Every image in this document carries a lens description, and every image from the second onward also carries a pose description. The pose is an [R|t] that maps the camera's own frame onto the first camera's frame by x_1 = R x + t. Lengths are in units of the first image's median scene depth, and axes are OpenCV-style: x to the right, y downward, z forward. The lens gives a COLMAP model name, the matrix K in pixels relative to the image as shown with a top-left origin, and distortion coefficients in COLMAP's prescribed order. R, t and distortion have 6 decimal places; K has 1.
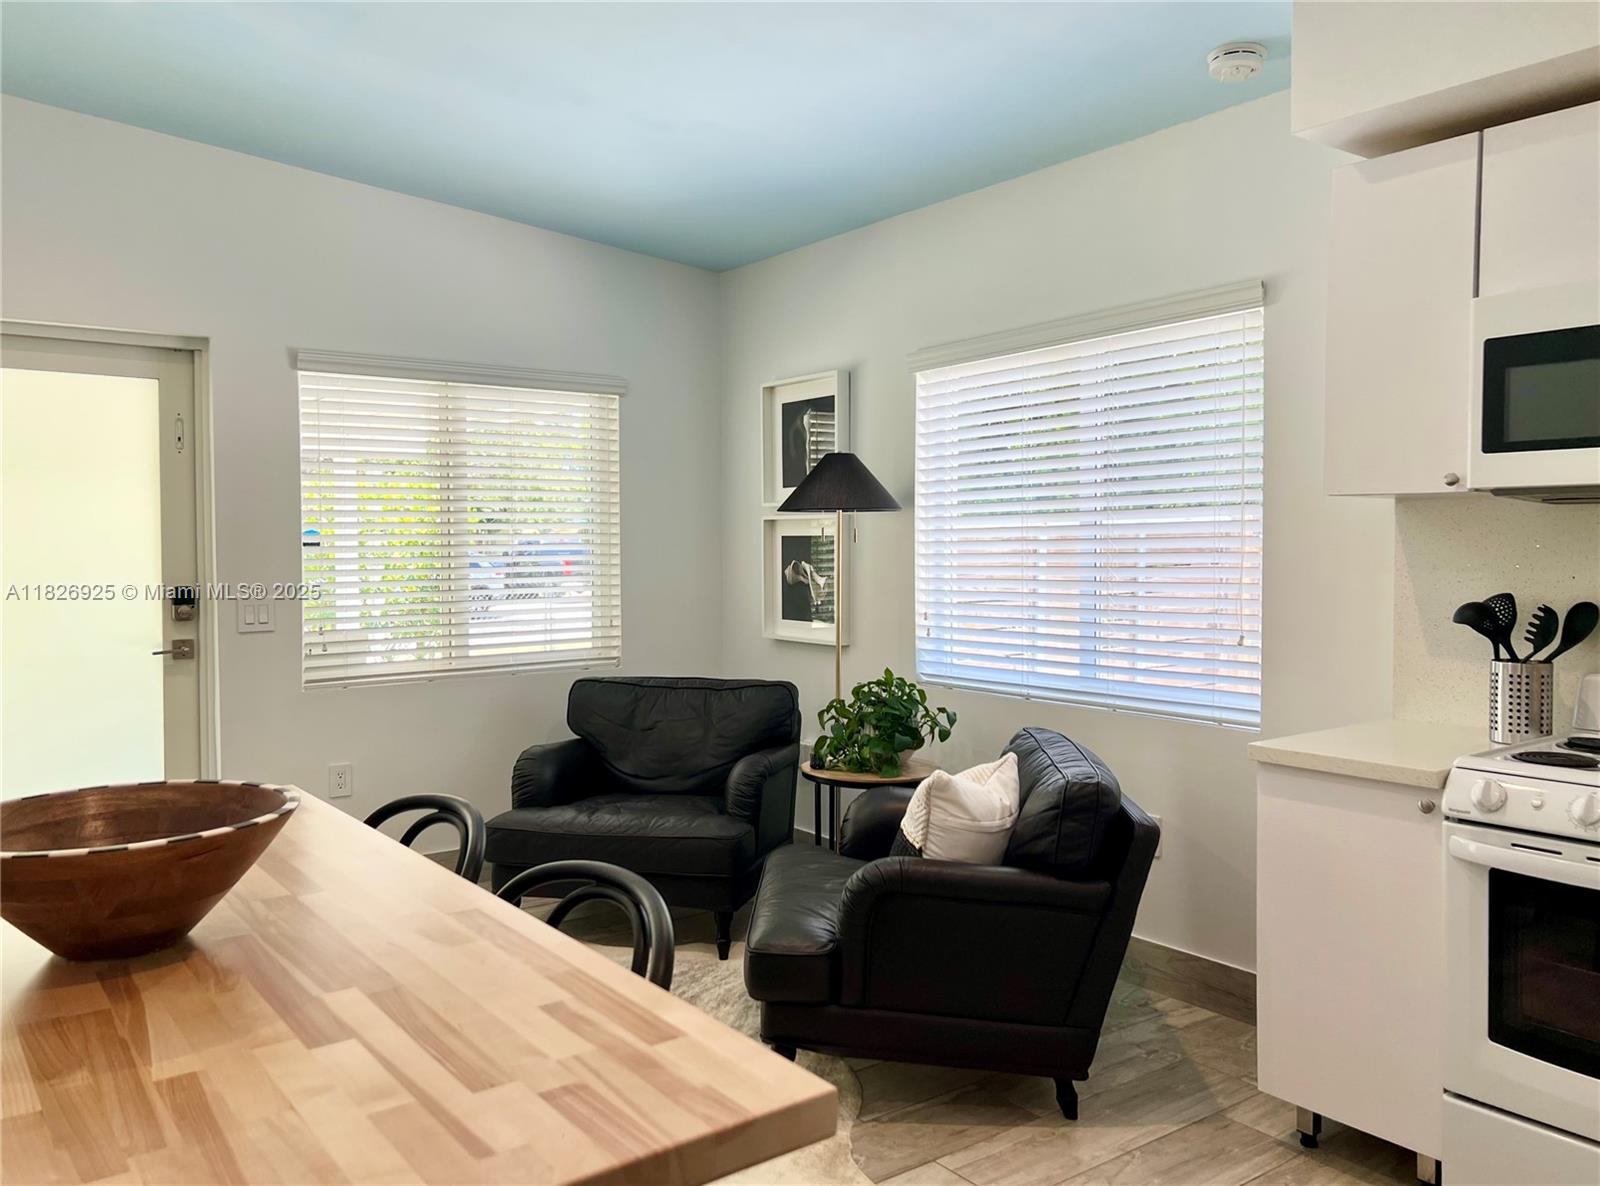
lens RADIAL K [[1274.0, 0, 803.4], [0, 1274.0, 585.4], [0, 0, 1]] dist [0.035999, -0.003671]
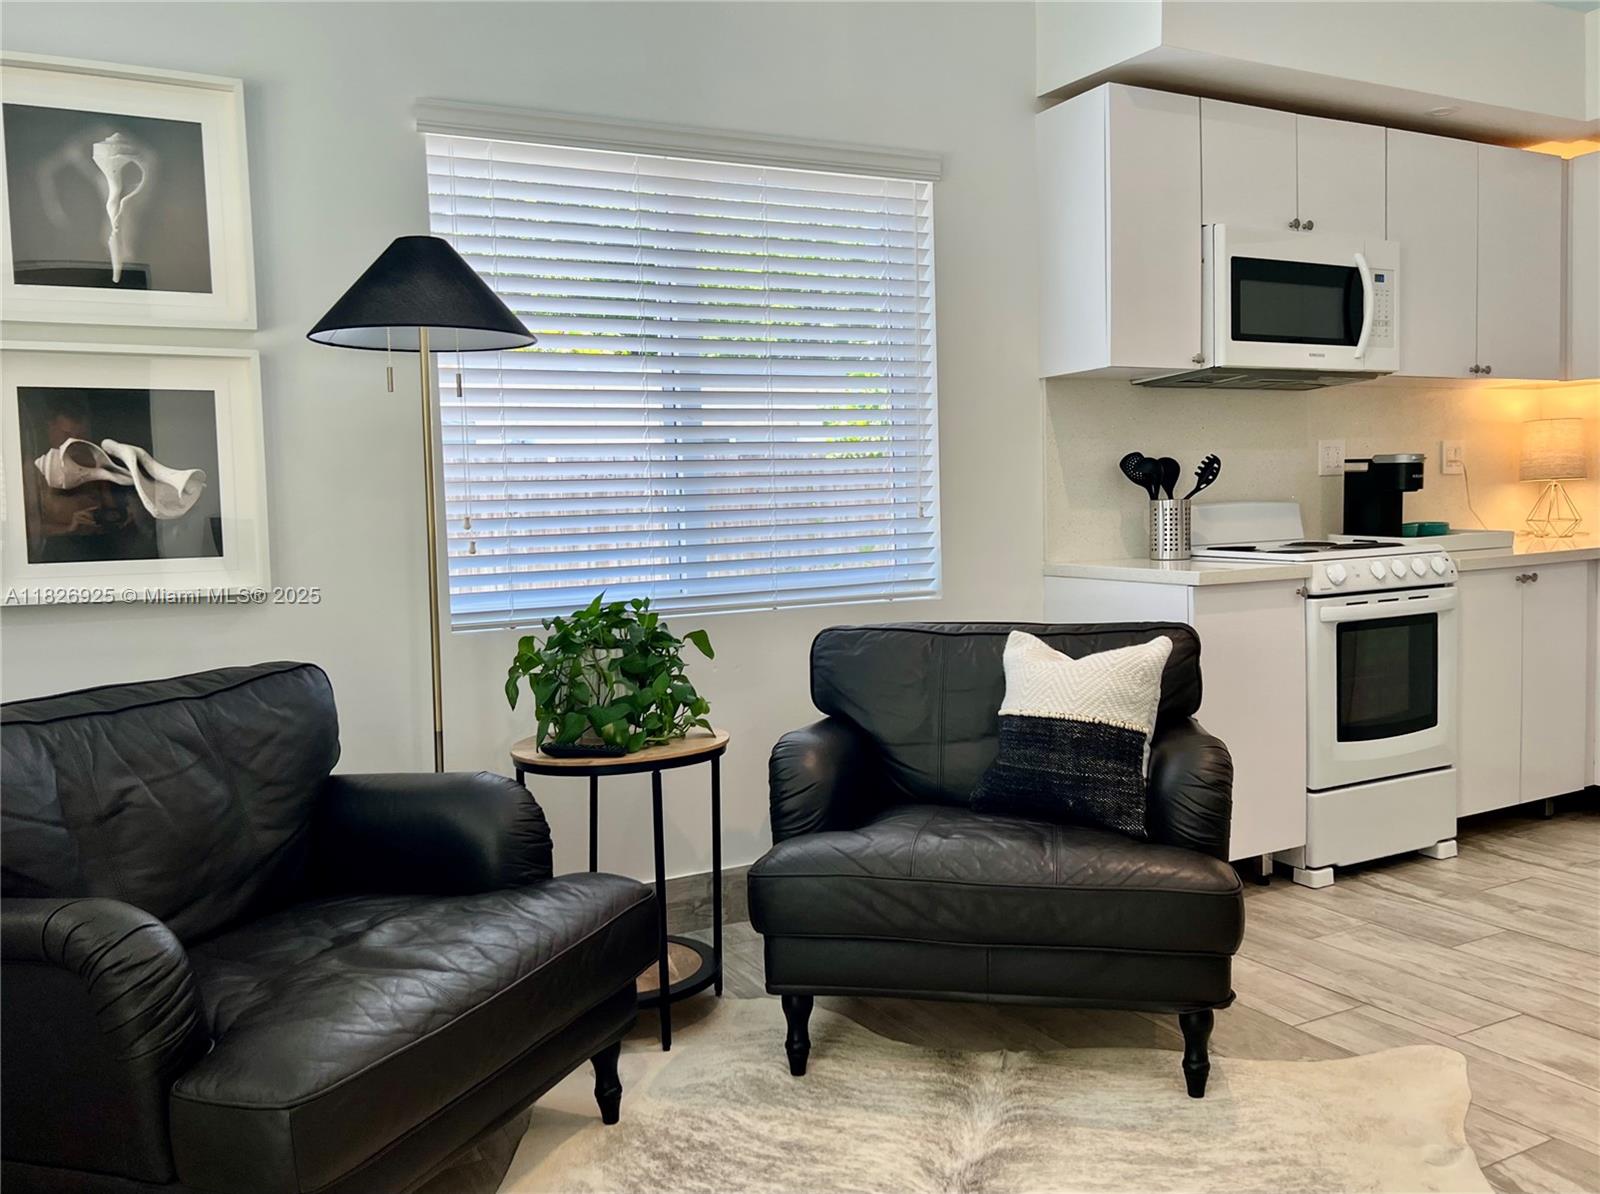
lens RADIAL K [[1274.0, 0, 802.8], [0, 1274.0, 603.3], [0, 0, 1]] dist [0.035999, -0.003671]
pose [[0.133188, -0.074639, 0.988276, -0.665011], [0.066345, 0.995595, 0.066250, 0.041537], [-0.988868, 0.056744, 0.137553, 0.938851]]
